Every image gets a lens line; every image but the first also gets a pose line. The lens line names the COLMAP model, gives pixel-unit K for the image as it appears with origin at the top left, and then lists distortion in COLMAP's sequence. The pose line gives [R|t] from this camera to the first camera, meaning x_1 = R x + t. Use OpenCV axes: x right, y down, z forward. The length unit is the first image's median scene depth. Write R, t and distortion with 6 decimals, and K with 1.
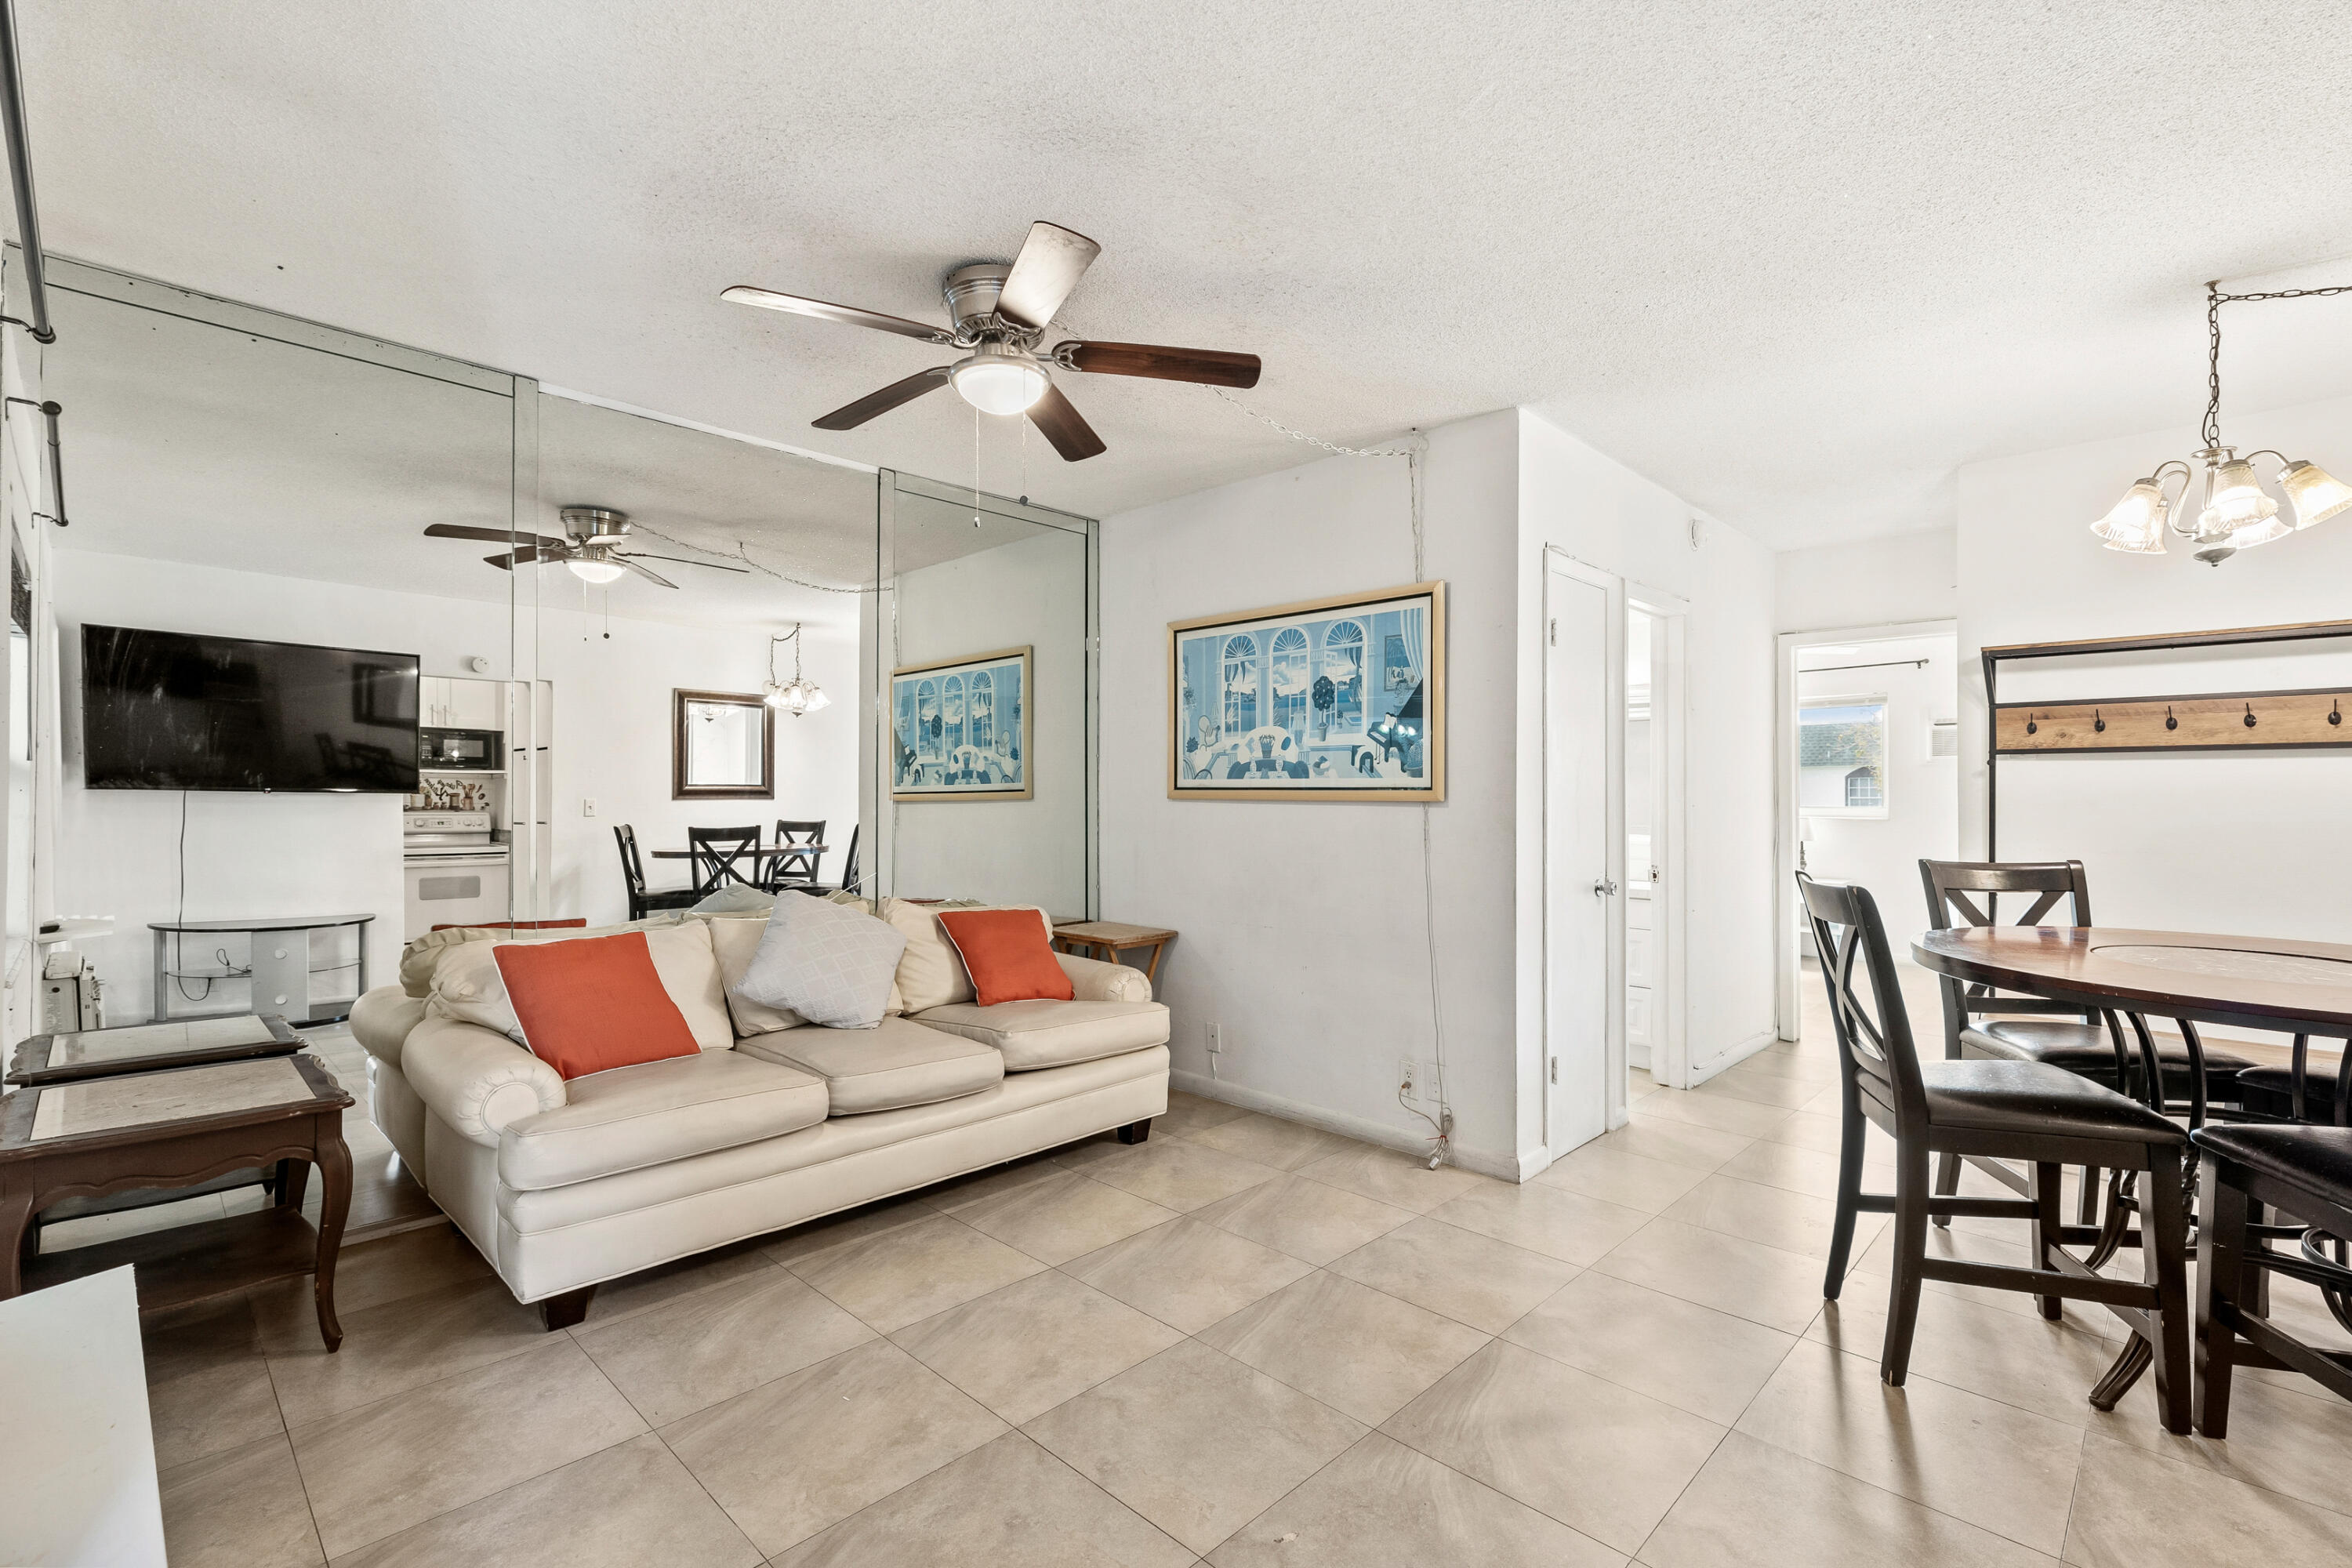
lens RADIAL K [[1053.2, 0, 1188.6], [0, 1053.2, 794.0], [0, 0, 1]] dist [0.005978, -0.000334]
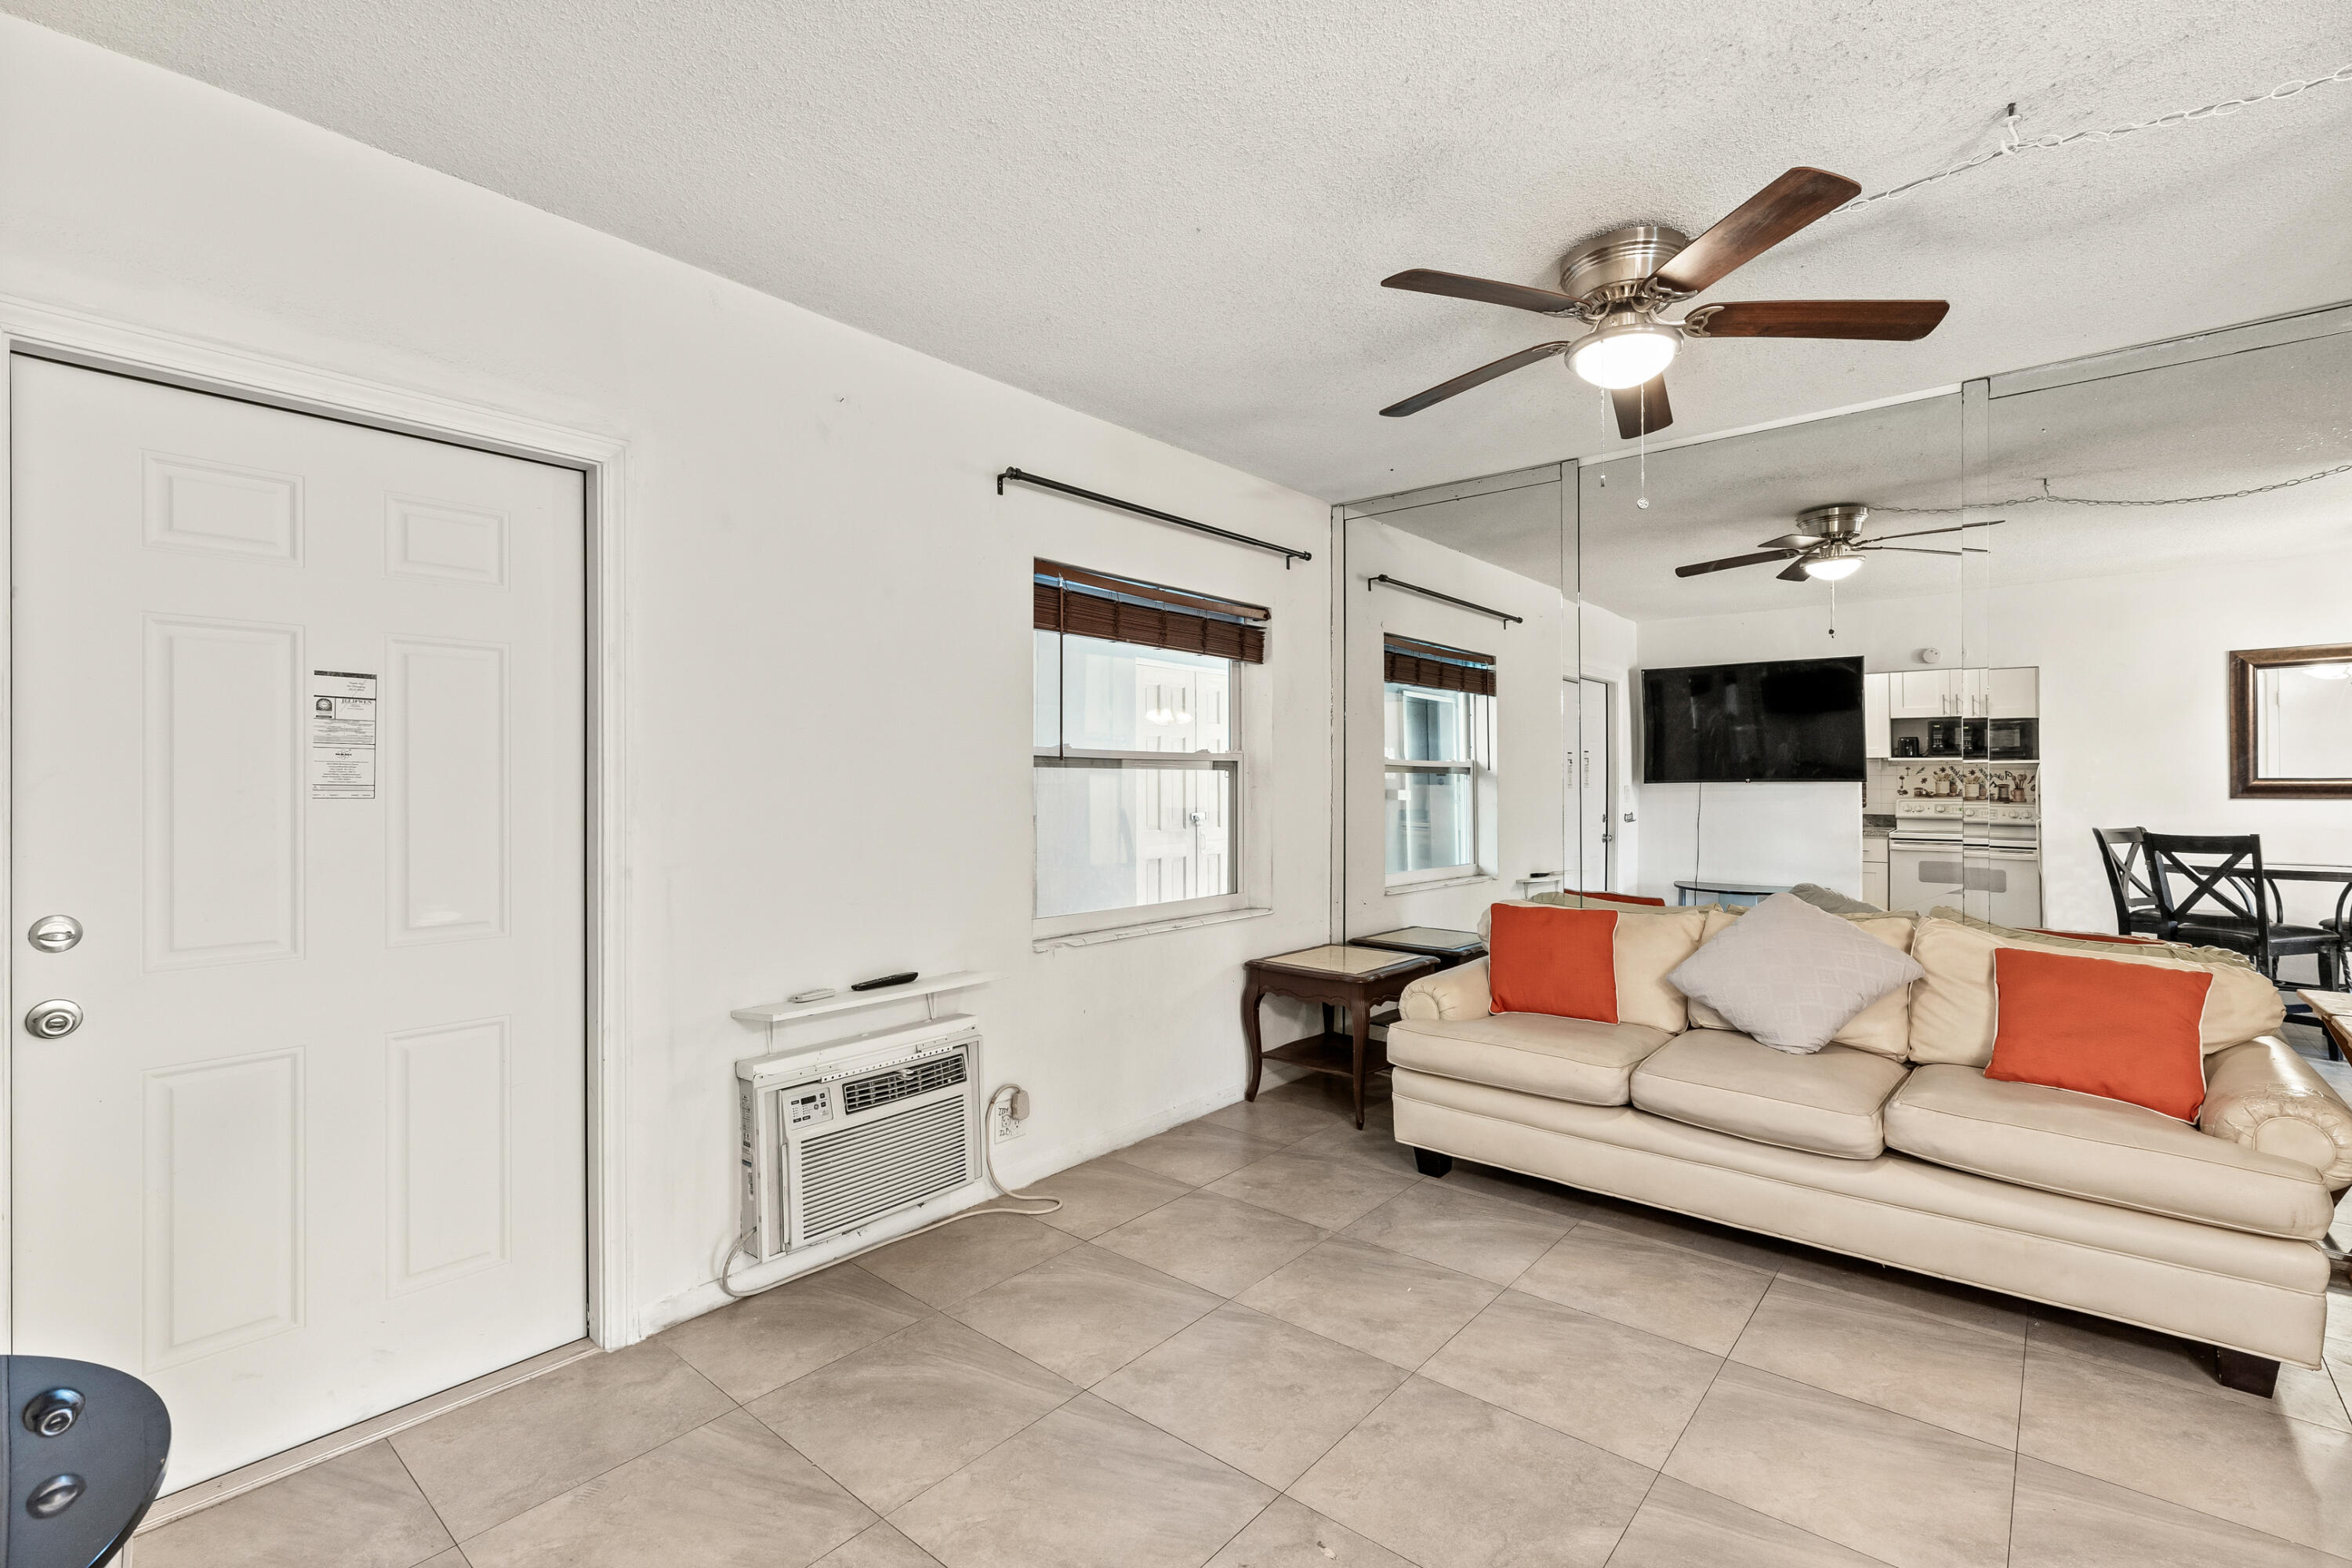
lens RADIAL K [[1141.5, 0, 1240.8], [0, 1141.5, 774.5], [0, 0, 1]] dist [0.001175, -0.000335]
pose [[0.067753, -0.006074, -0.997684, 0.672450], [0.001380, 0.999981, -0.005994, -0.010085], [0.997701, -0.000970, 0.067760, 0.491422]]
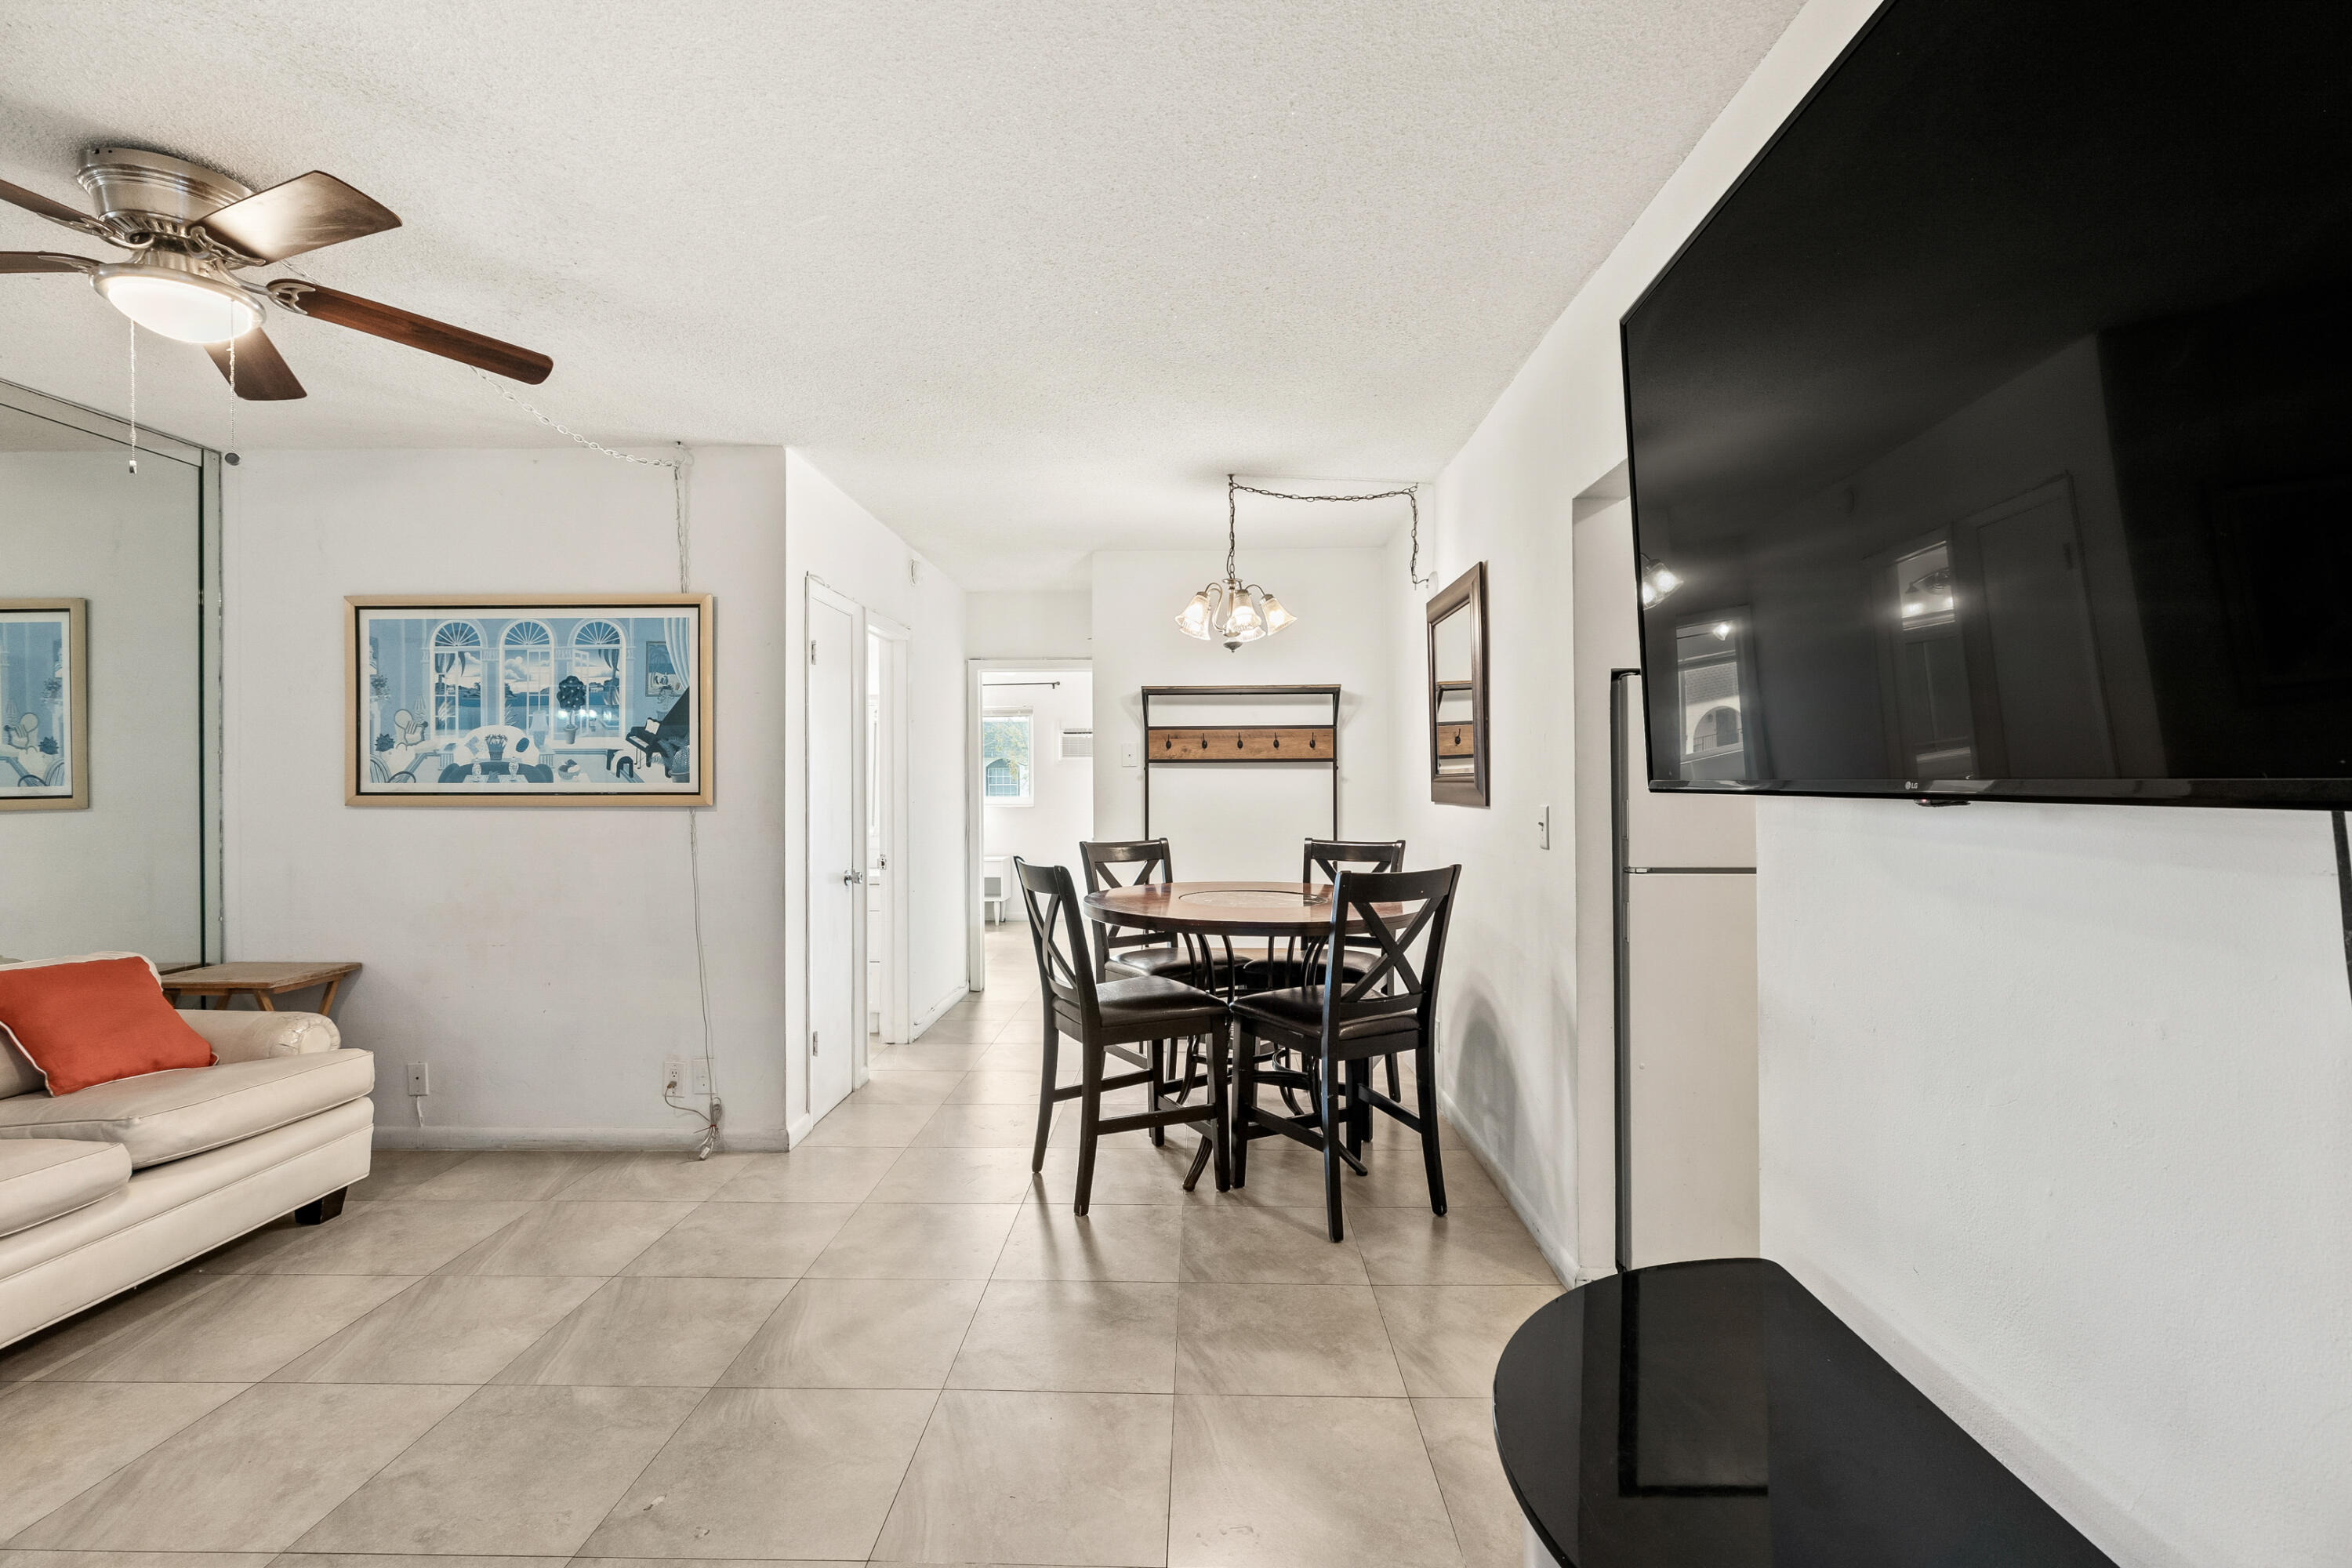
lens RADIAL K [[1026.9, 0, 1193.2], [0, 1026.9, 782.9], [0, 0, 1]] dist [0.005518, -0.000518]
pose [[0.728628, -0.003964, 0.684899, -0.130816], [0.003810, 0.999991, 0.001733, -0.018602], [-0.684899, 0.001347, 0.728636, -0.085090]]
